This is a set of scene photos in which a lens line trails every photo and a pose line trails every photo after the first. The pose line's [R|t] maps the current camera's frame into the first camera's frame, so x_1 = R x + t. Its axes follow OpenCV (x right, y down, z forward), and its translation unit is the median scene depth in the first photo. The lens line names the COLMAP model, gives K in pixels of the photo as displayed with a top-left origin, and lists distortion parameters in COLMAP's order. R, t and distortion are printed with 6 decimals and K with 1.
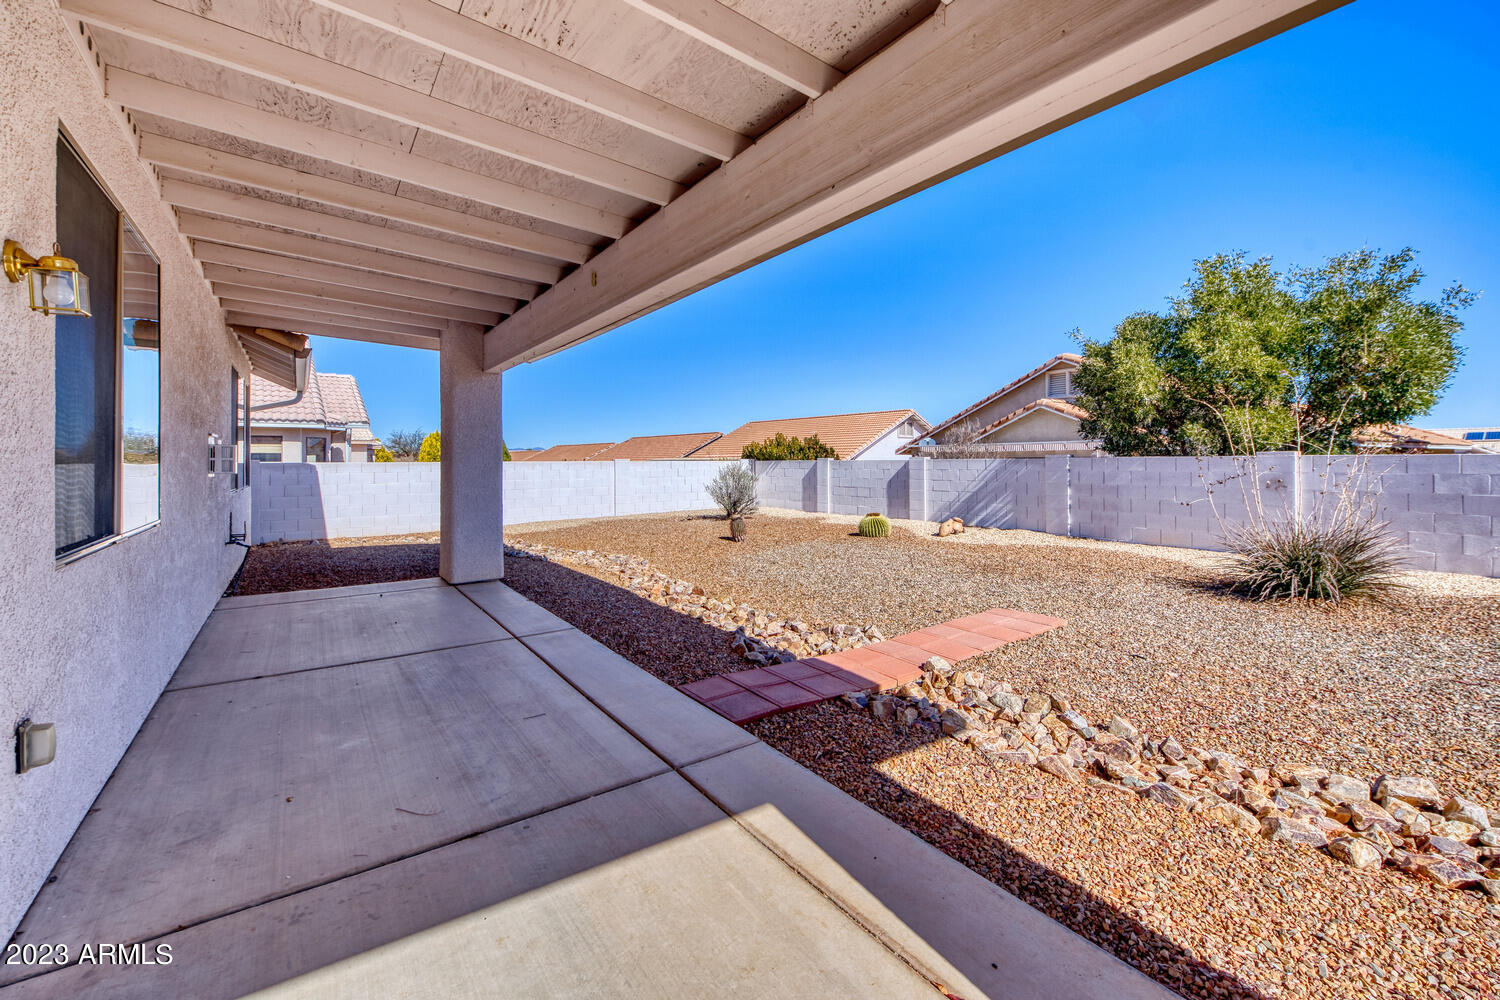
lens RADIAL K [[610.8, 0, 775.4], [0, 610.8, 465.2], [0, 0, 1]] dist [0.008941, -0.000744]
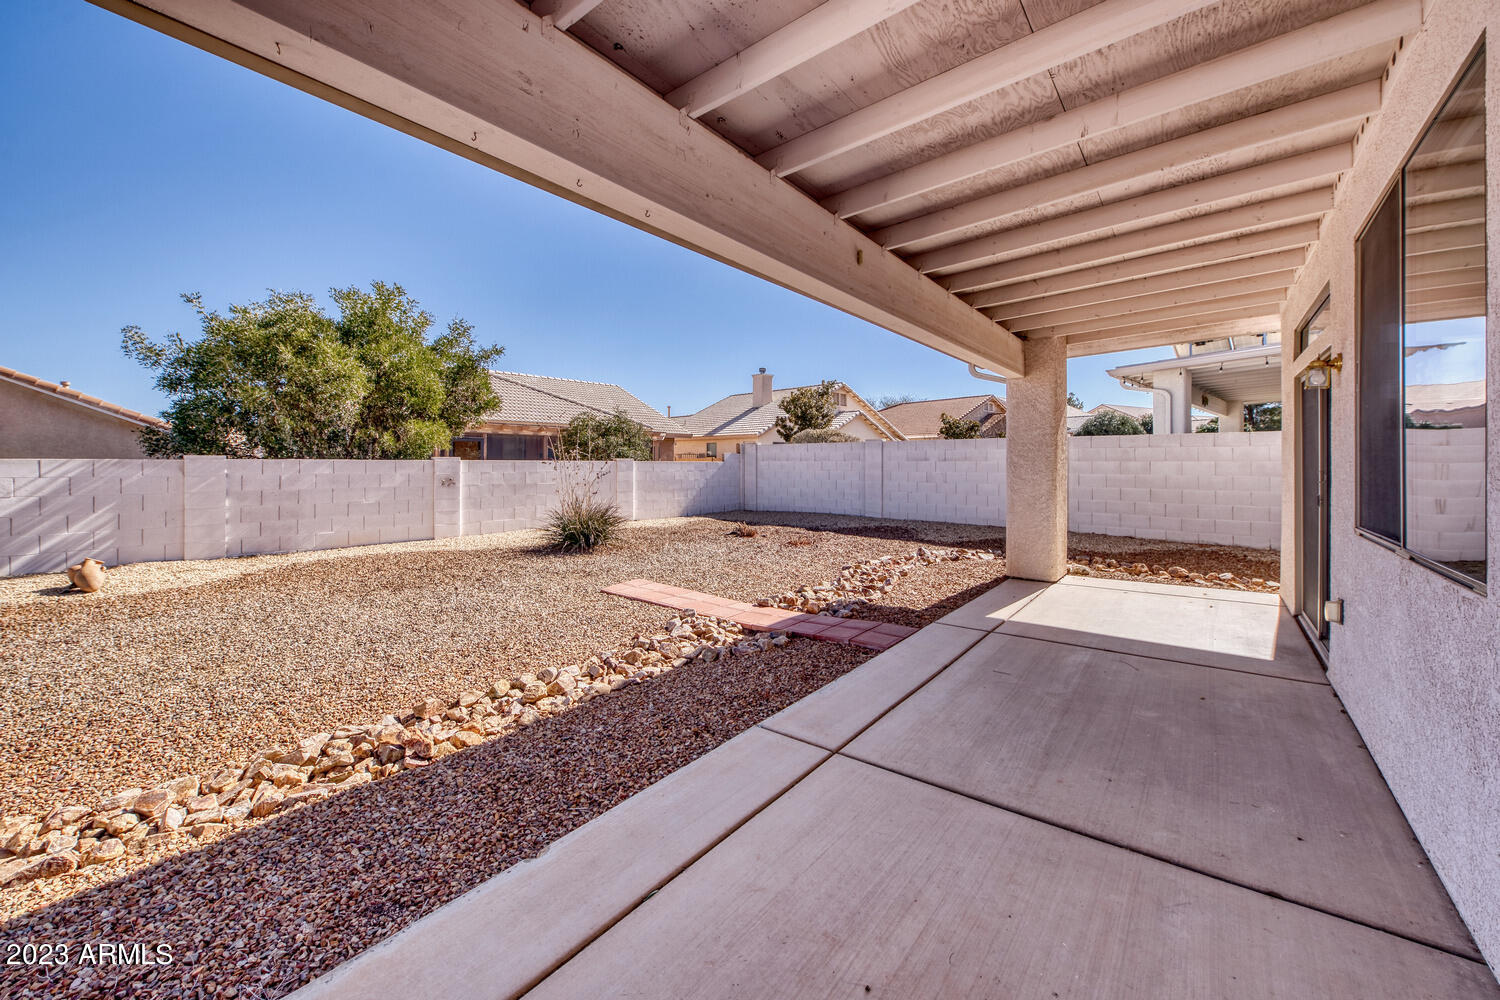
lens RADIAL K [[568.0, 0, 748.8], [0, 568.0, 465.9], [0, 0, 1]] dist [0.001622, 0.000159]
pose [[-0.230949, -0.000182, 0.972966, -0.457627], [0.004439, 0.999989, 0.001241, -0.001639], [-0.972956, 0.004606, -0.230946, 0.582160]]
